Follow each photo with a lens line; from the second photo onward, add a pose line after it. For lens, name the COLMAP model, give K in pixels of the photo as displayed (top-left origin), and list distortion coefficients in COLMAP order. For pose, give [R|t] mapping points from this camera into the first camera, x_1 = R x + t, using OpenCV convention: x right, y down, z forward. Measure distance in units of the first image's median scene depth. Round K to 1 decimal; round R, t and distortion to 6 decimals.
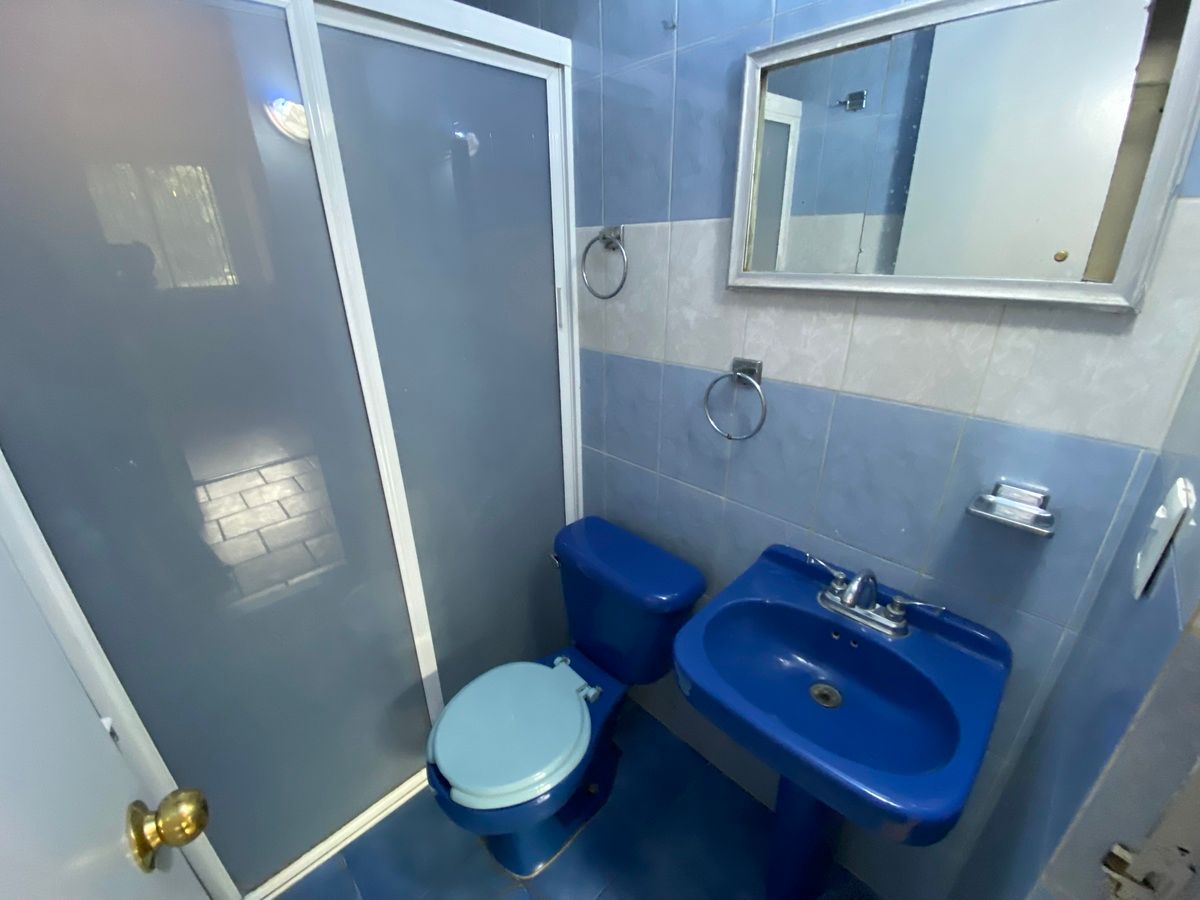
lens RADIAL K [[482.0, 0, 596.0], [0, 482.0, 453.3], [0, 0, 1]] dist [0.030754, -0.021485]
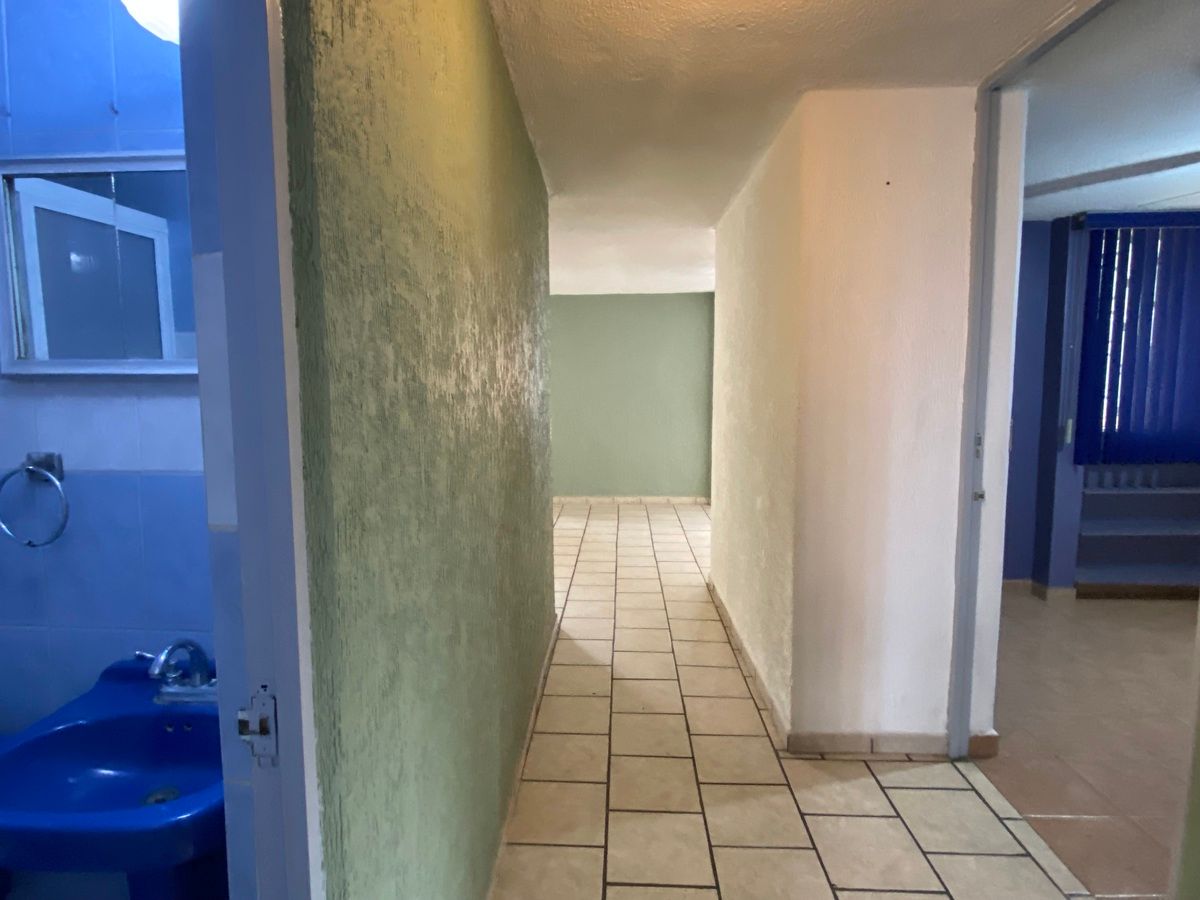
lens RADIAL K [[654.1, 0, 600.0], [0, 654.1, 450.0], [0, 0, 1]] dist [-0.002737, -0.001644]
pose [[0.729994, -0.048634, 0.681721, 0.264411], [0.254626, 0.945009, -0.205239, 0.328528], [-0.634251, 0.323407, 0.702235, -0.523572]]
